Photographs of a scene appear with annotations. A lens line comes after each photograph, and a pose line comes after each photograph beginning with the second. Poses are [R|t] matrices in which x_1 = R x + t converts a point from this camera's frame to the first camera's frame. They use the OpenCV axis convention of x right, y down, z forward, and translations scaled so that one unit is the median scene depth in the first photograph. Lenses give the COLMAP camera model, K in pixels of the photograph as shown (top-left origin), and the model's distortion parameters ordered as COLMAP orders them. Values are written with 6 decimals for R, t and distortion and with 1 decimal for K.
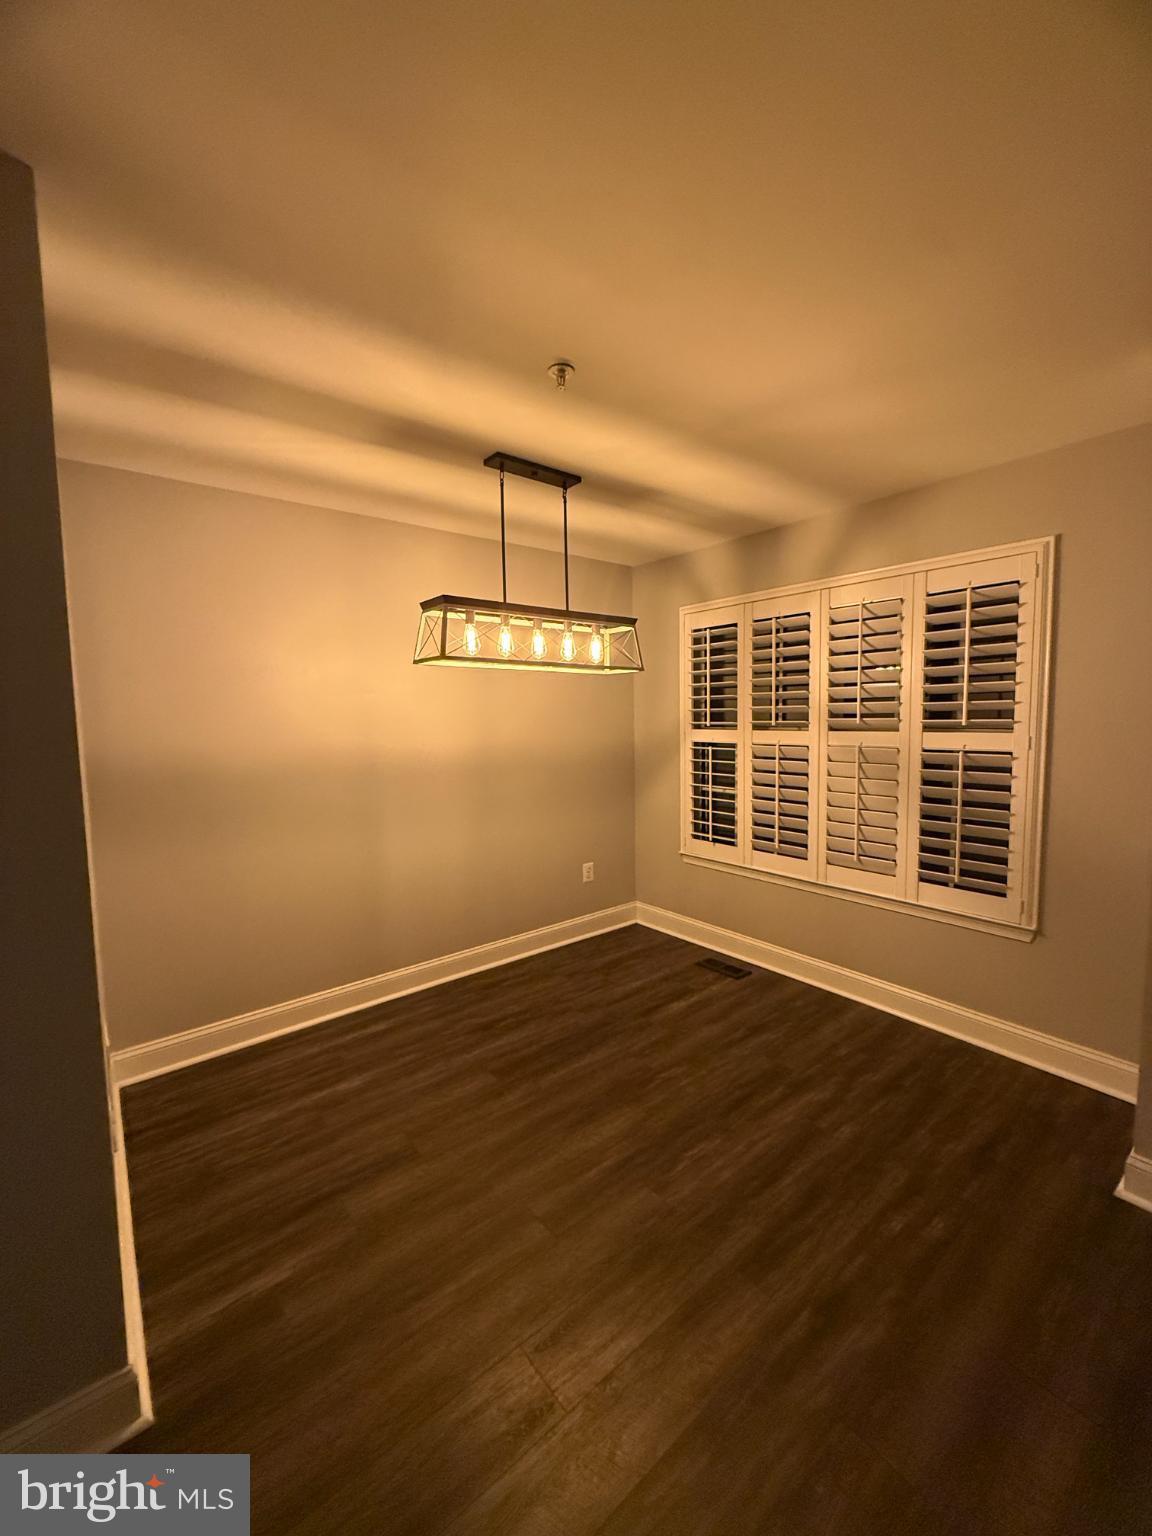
lens RADIAL K [[613.1, 0, 581.0], [0, 613.1, 765.6], [0, 0, 1]] dist [-0.000436, 0.000477]
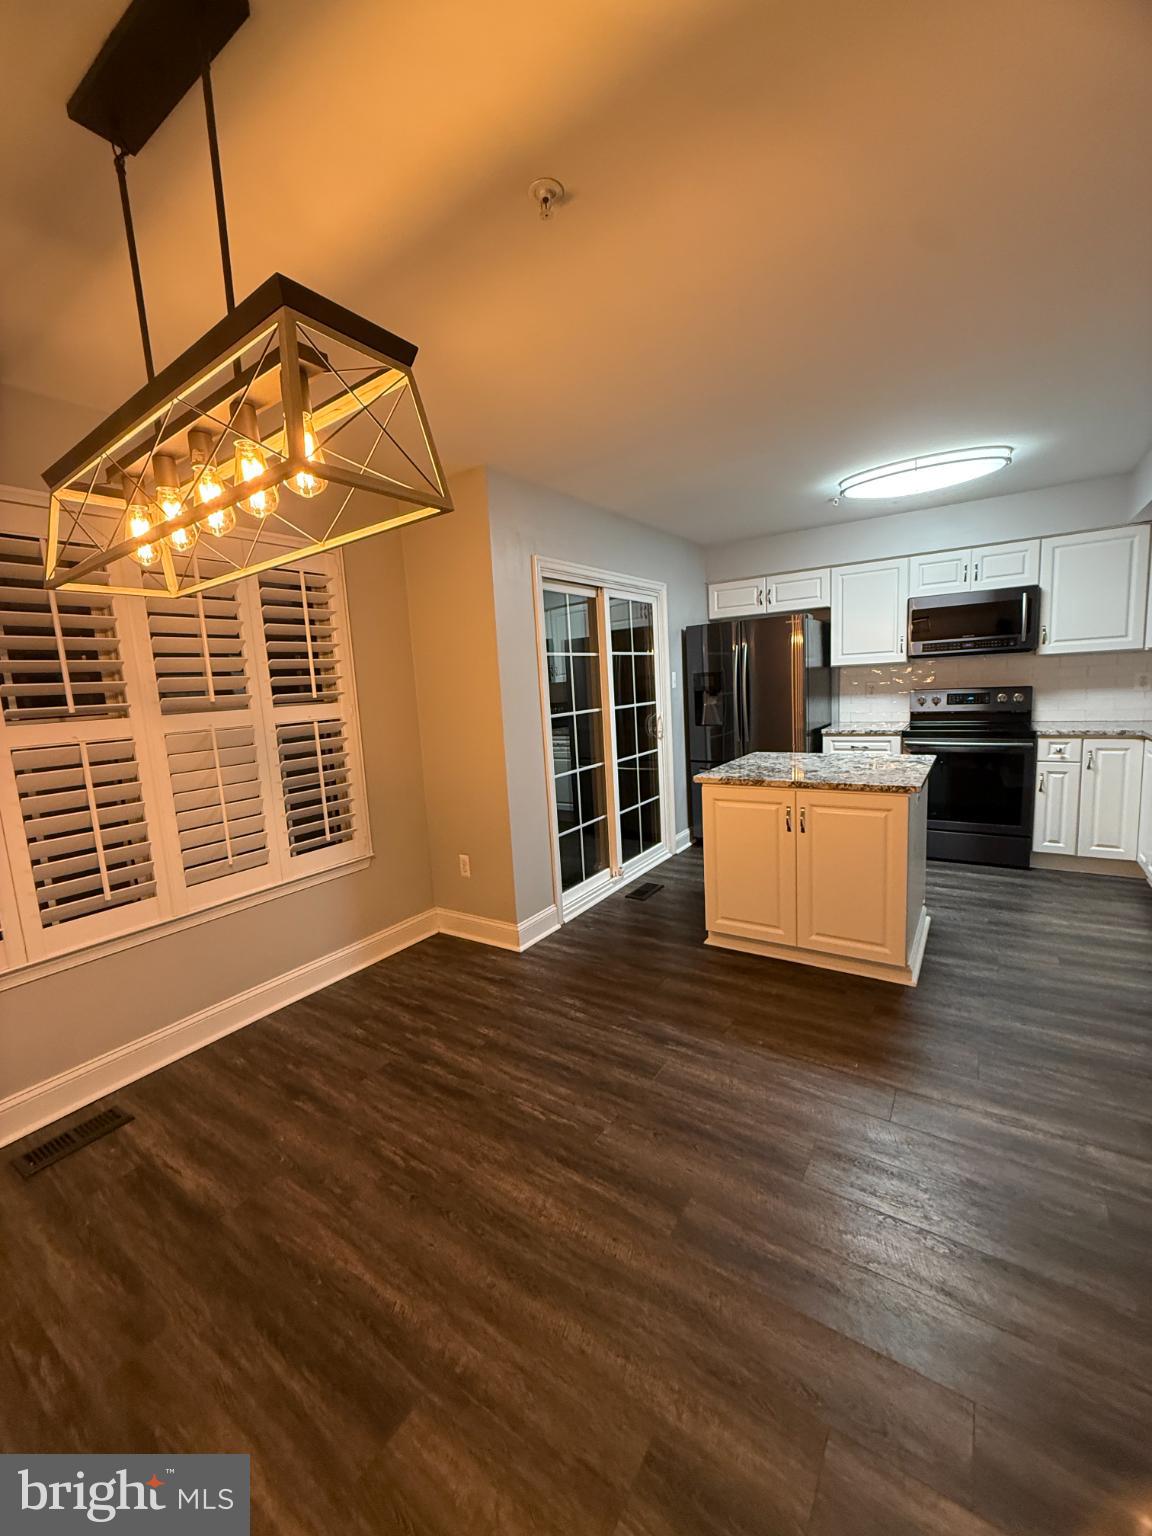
lens RADIAL K [[603.6, 0, 576.0], [0, 603.6, 768.0], [0, 0, 1]] dist [0.020861, 0.000080]
pose [[-0.284025, -0.111671, 0.952292, -0.575936], [0.133260, 0.978958, 0.154543, -0.052075], [-0.949511, 0.170796, -0.263167, 0.898539]]
